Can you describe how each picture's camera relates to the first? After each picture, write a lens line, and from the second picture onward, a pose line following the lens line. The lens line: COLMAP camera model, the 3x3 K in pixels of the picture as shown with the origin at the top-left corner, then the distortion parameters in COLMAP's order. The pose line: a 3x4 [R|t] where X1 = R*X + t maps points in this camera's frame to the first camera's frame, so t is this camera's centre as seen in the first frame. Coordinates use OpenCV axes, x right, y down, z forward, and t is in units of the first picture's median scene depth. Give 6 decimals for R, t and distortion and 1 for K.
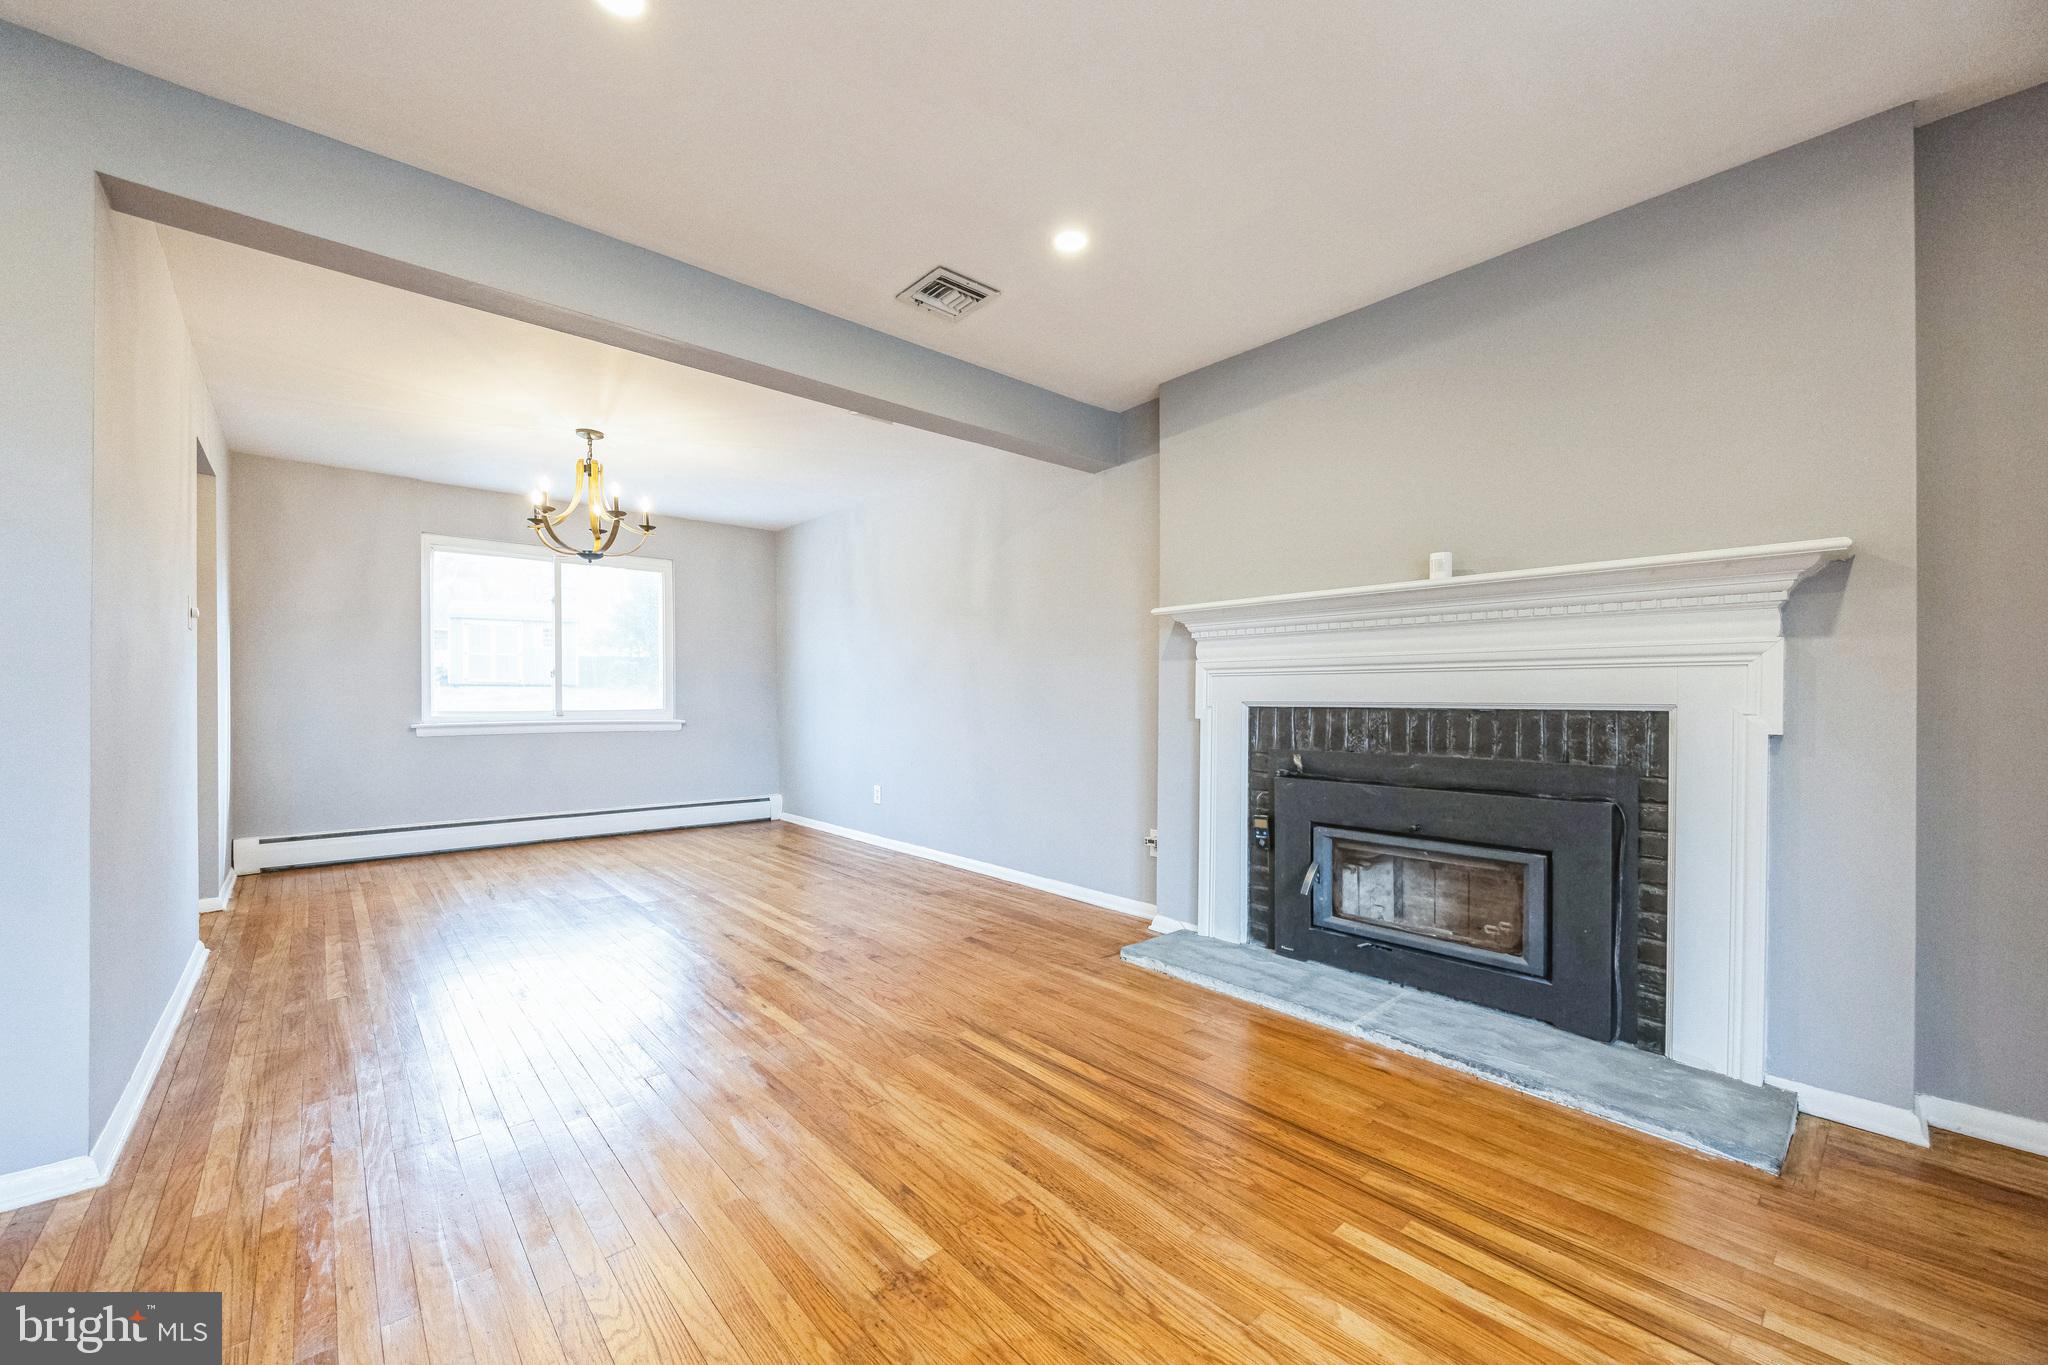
lens RADIAL K [[788.0, 0, 1033.1], [0, 788.0, 700.5], [0, 0, 1]] dist [-0.000837, 0.001011]
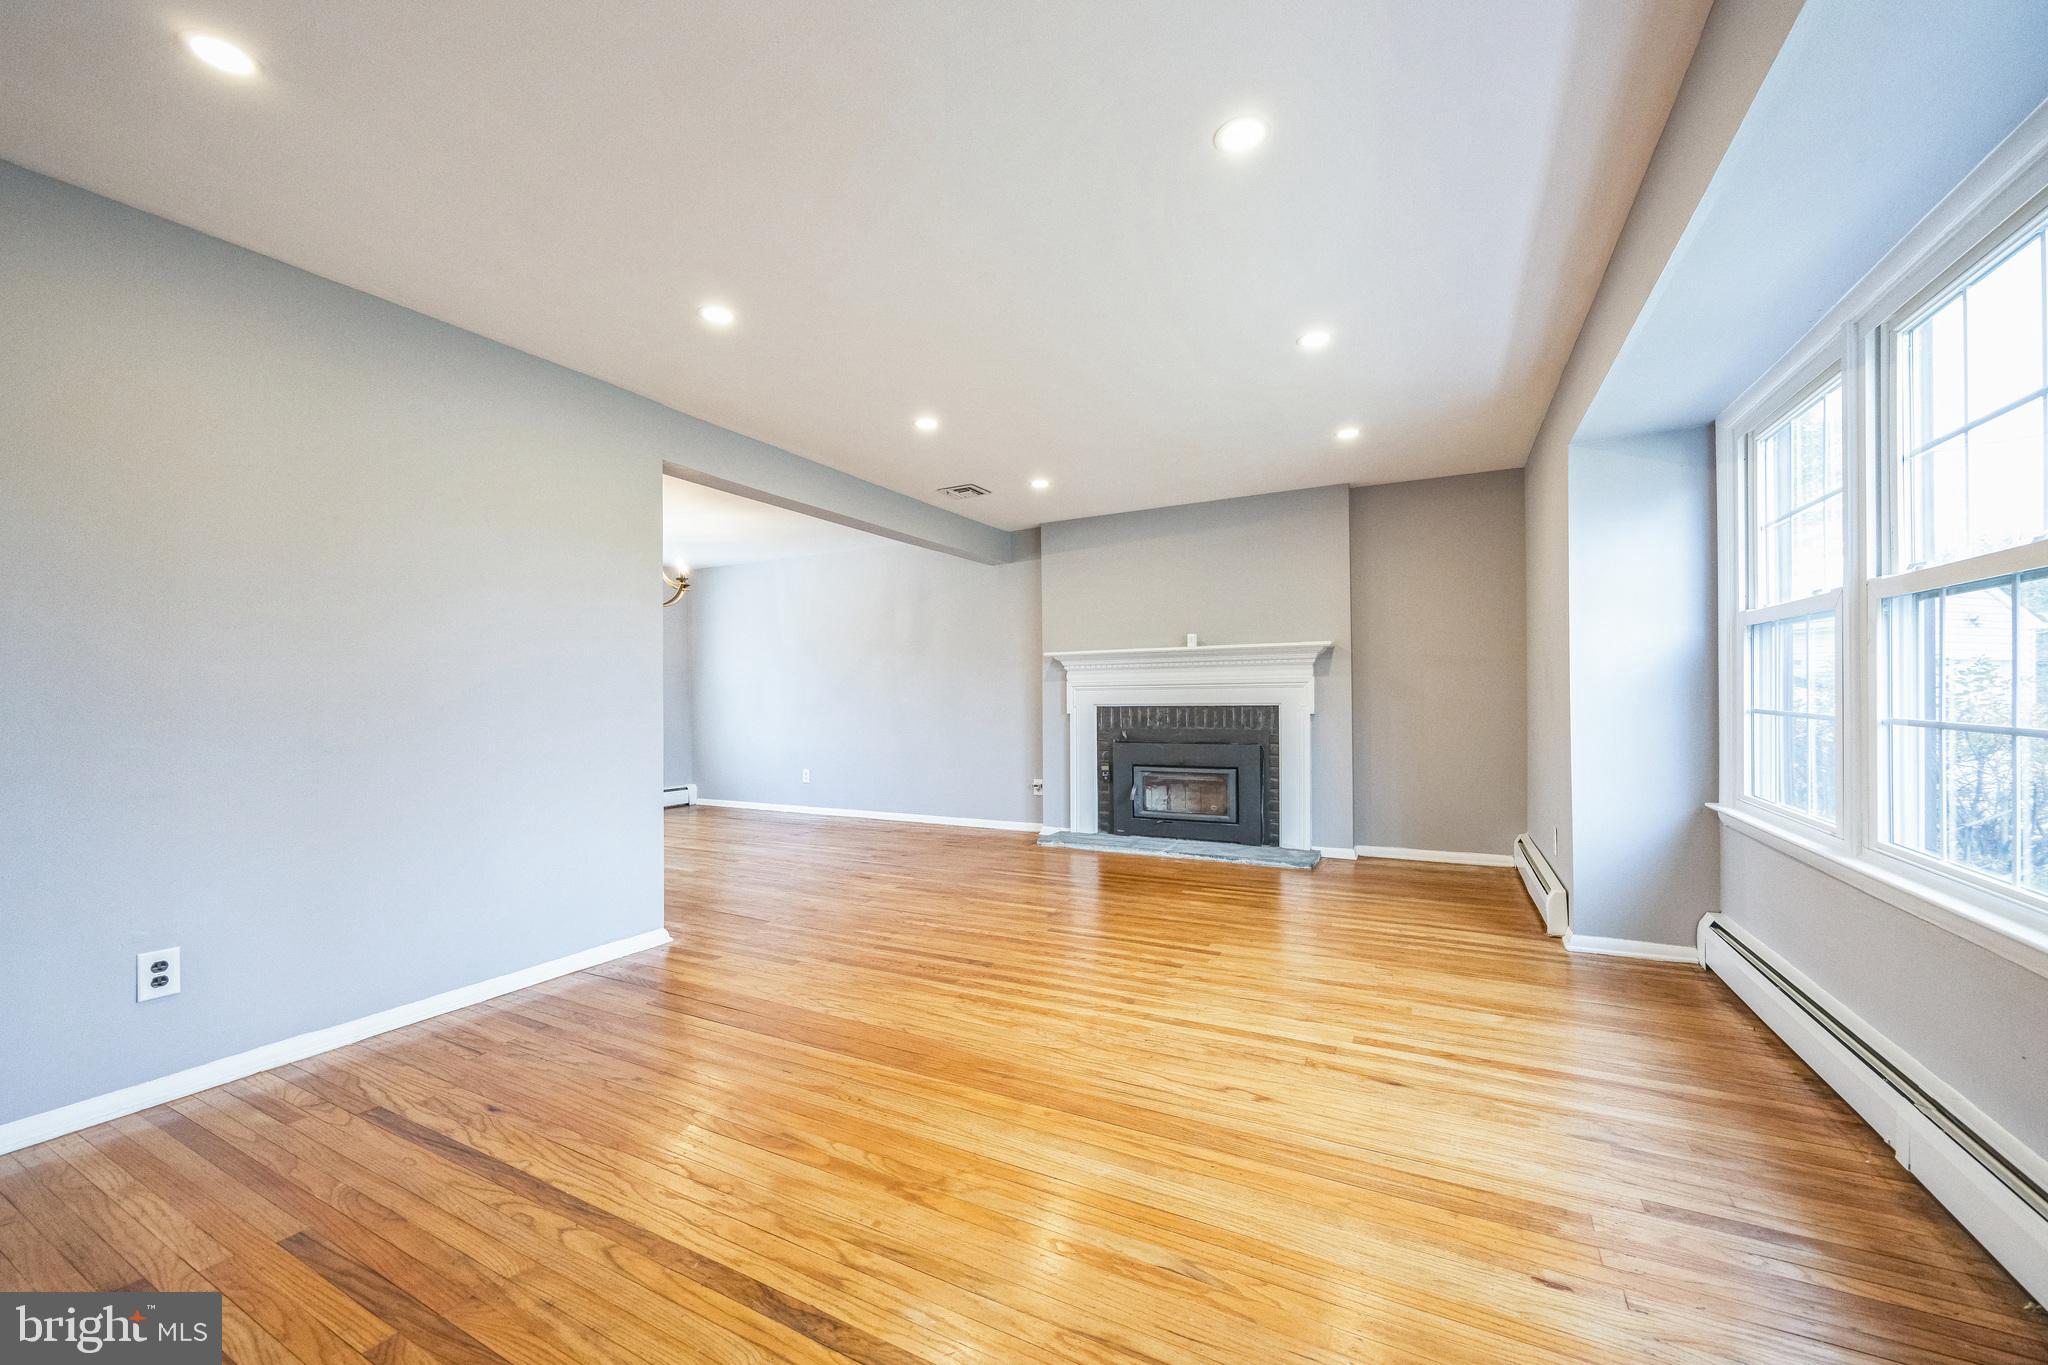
lens RADIAL K [[788.0, 0, 1047.8], [0, 788.0, 701.9], [0, 0, 1]] dist [-0.000837, 0.001011]
pose [[0.928665, -0.013717, 0.370665, -0.596373], [0.013502, 0.999904, 0.003177, -0.012021], [-0.370673, 0.002054, 0.928761, -0.784109]]
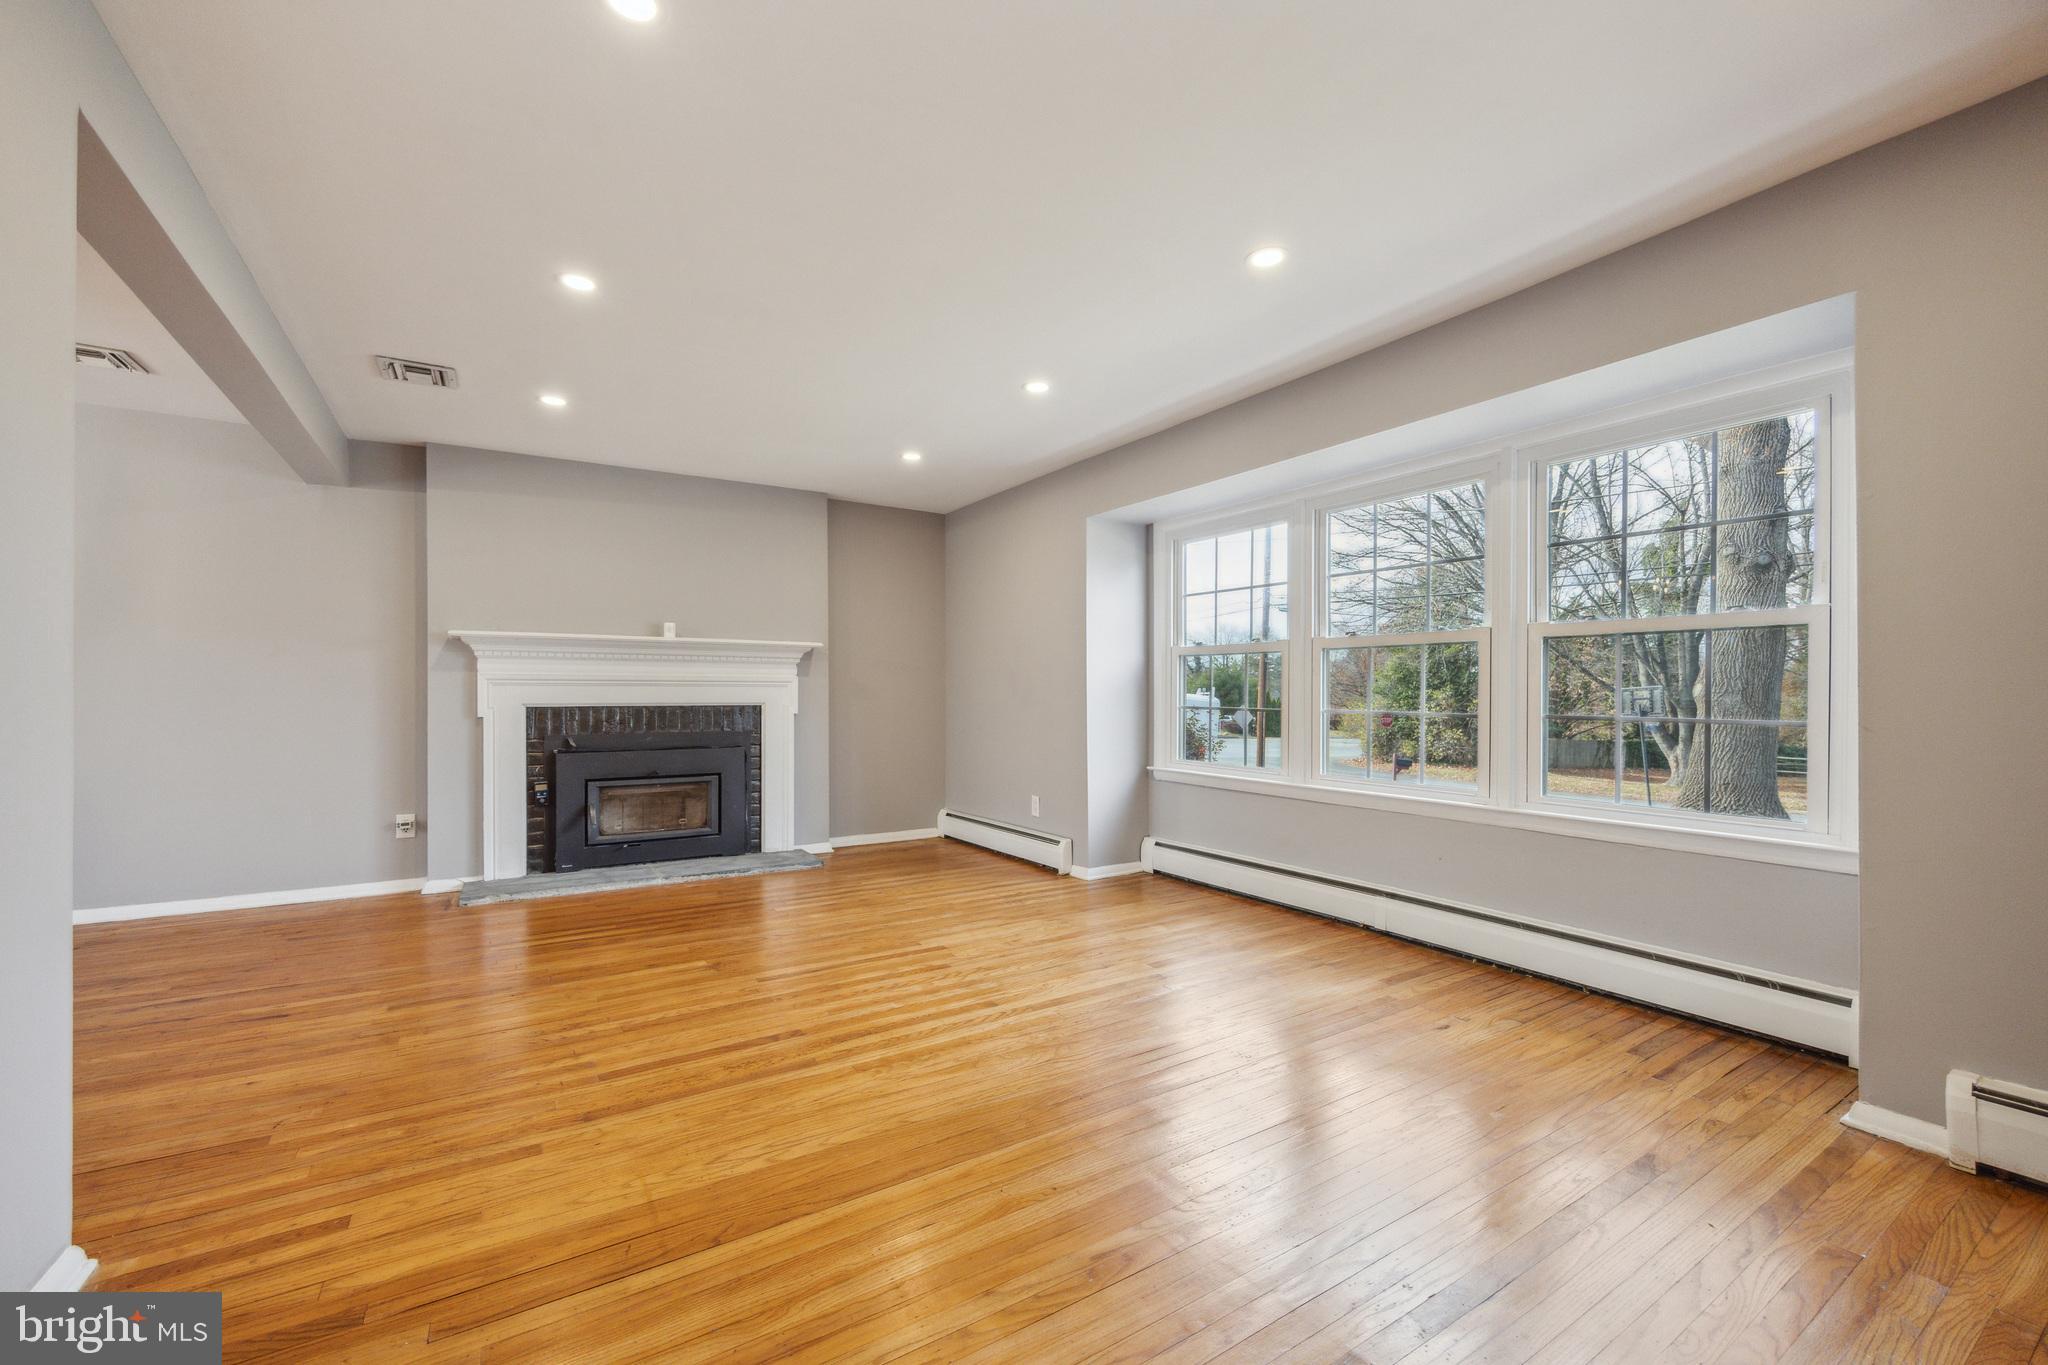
lens RADIAL K [[788.0, 0, 1000.0], [0, 788.0, 705.0], [0, 0, 1]] dist [-0.000837, 0.001011]
pose [[0.178613, -0.012351, 0.983842, -1.083349], [0.002561, 0.999924, 0.012088, -0.012159], [-0.983916, 0.000360, 0.178631, -0.092759]]
